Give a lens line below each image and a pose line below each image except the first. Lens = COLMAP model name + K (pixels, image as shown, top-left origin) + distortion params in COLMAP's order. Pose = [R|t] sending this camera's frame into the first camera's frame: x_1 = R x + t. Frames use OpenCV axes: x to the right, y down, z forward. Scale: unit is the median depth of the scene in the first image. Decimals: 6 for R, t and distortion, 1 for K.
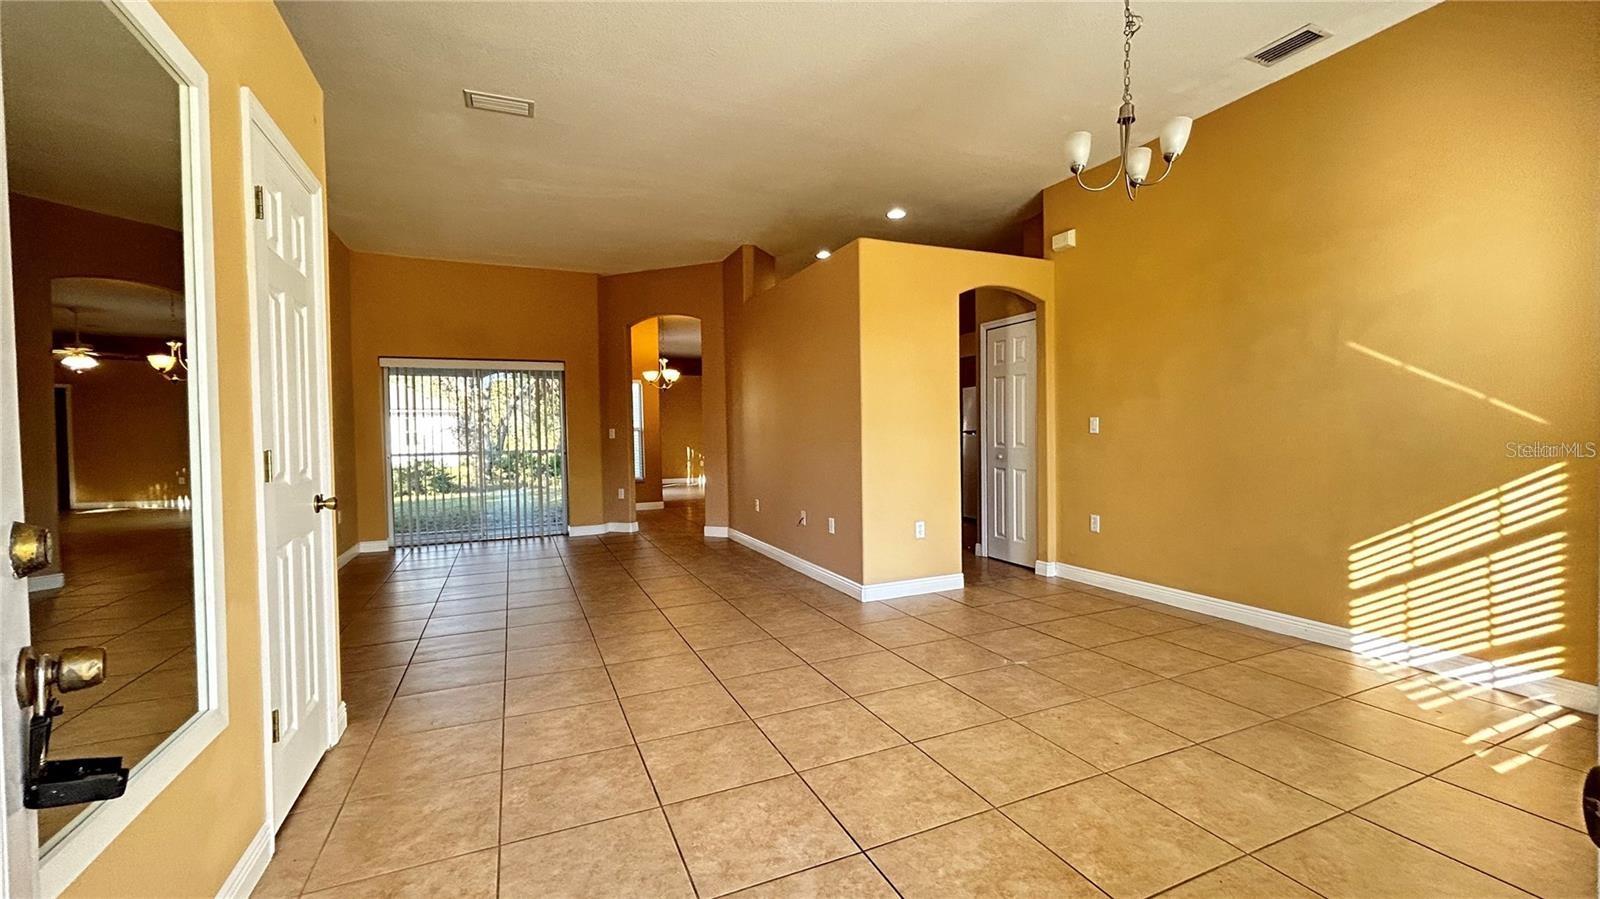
lens RADIAL K [[648.7, 0, 802.5], [0, 648.7, 446.4], [0, 0, 1]] dist [0.001195, 0.001002]
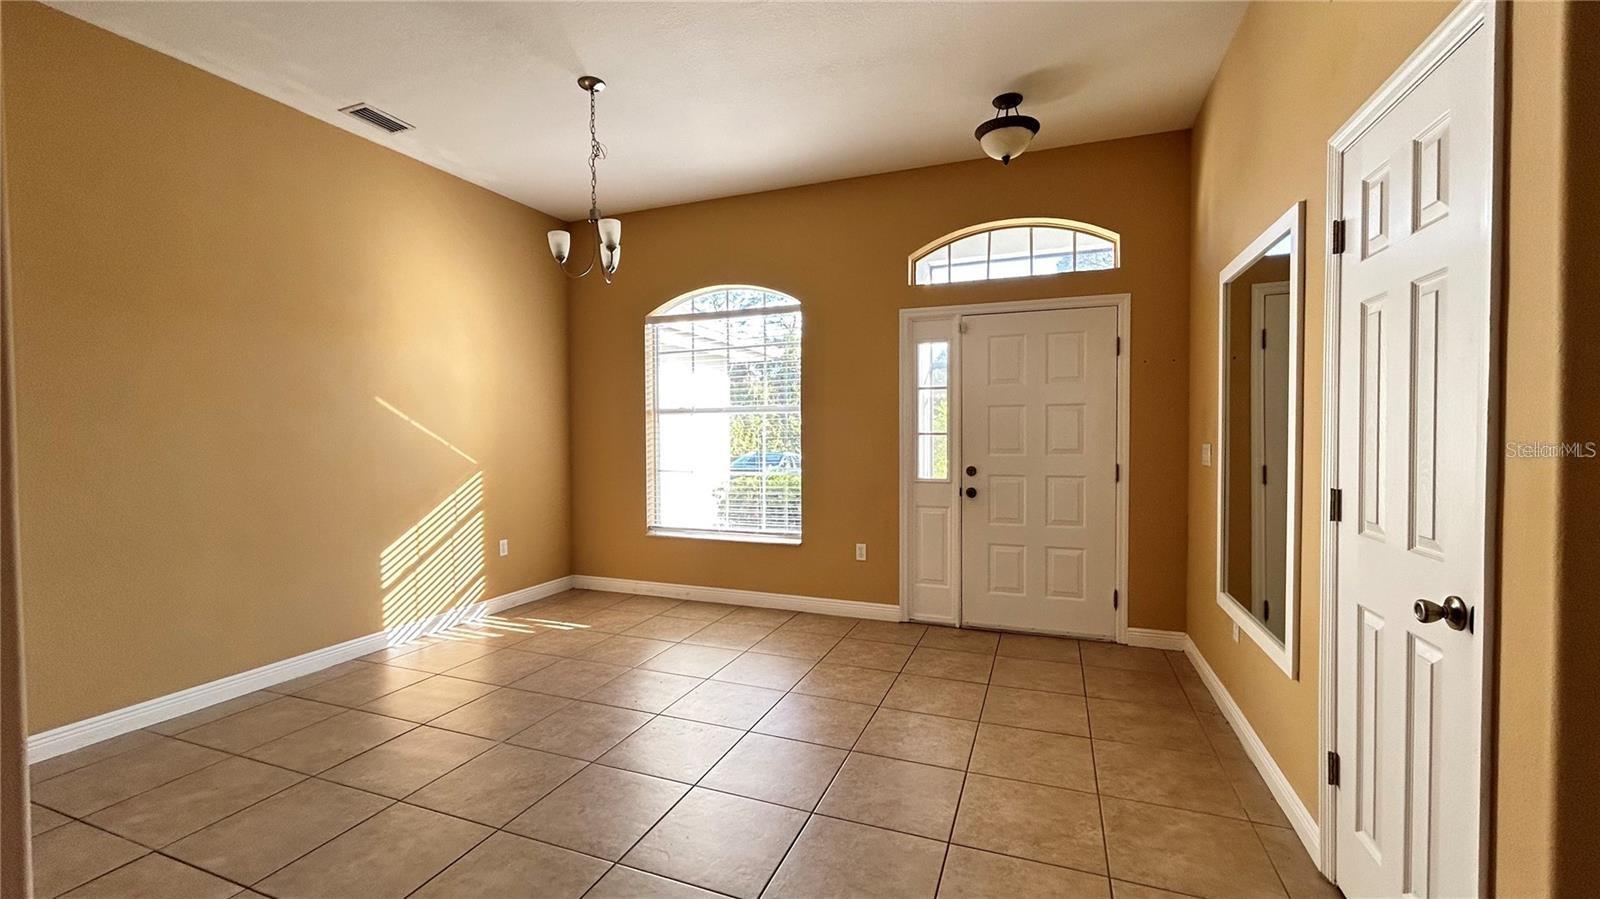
lens RADIAL K [[648.7, 0, 803.4], [0, 648.7, 444.8], [0, 0, 1]] dist [0.001195, 0.001002]
pose [[-0.707774, 0.007302, 0.706401, -0.680524], [0.033514, 0.999168, 0.023251, -0.076154], [-0.705644, 0.040131, -0.707430, 1.614089]]
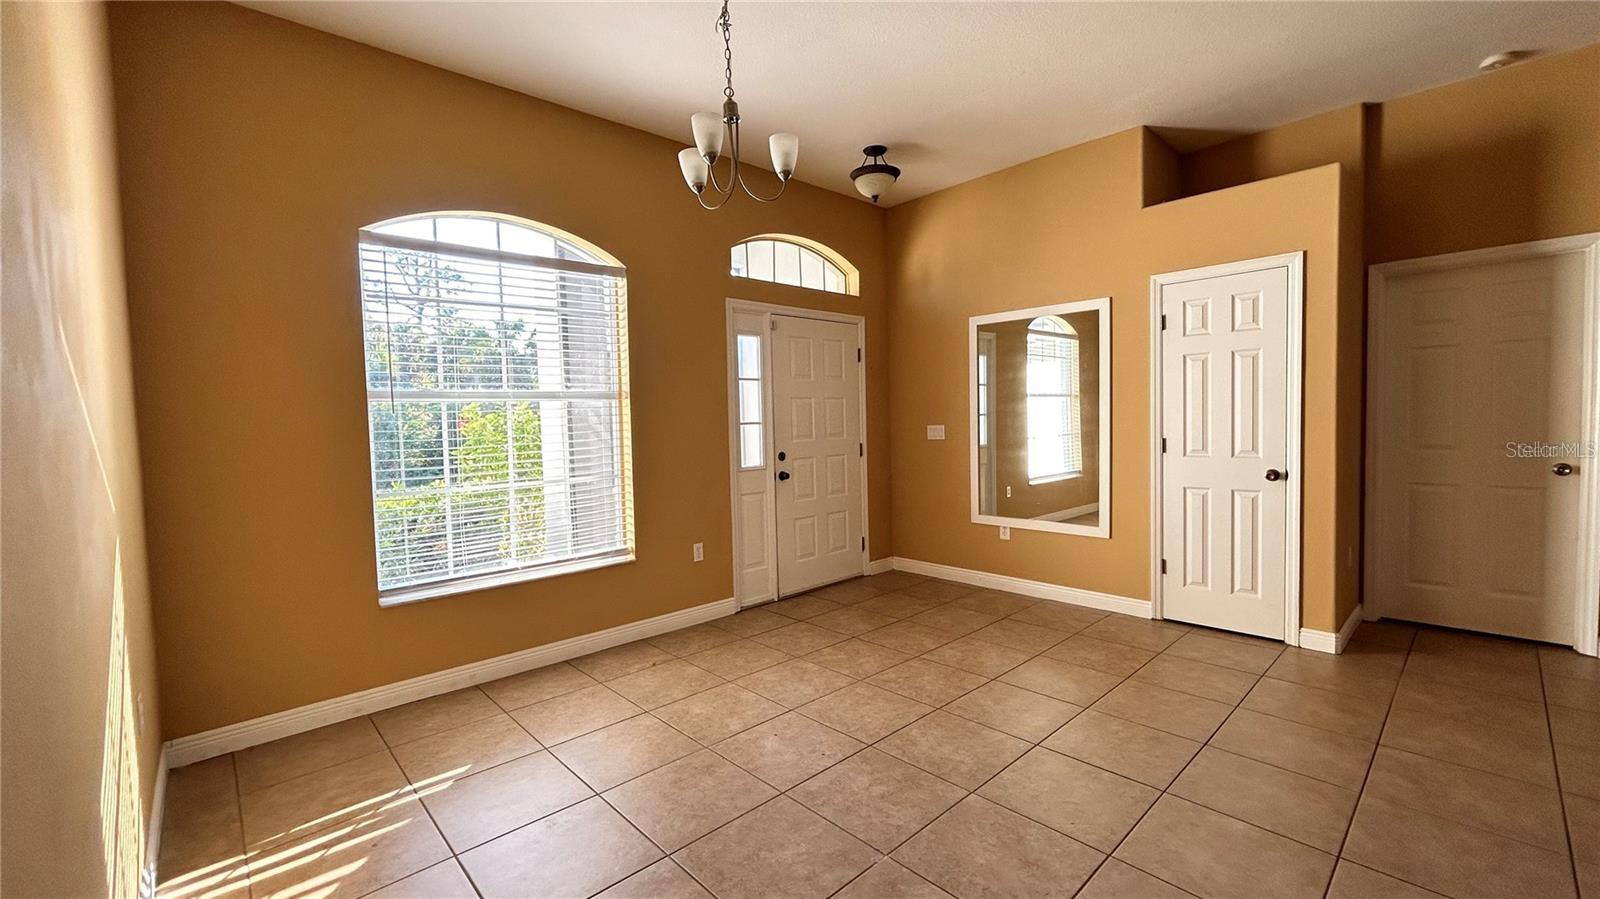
lens RADIAL K [[648.7, 0, 800.0], [0, 648.7, 450.3], [0, 0, 1]] dist [0.001195, 0.001002]
pose [[-0.943777, 0.056309, -0.325753, 0.719936], [0.032946, 0.996502, 0.076801, -0.112318], [0.328938, 0.061750, -0.942330, 1.877867]]
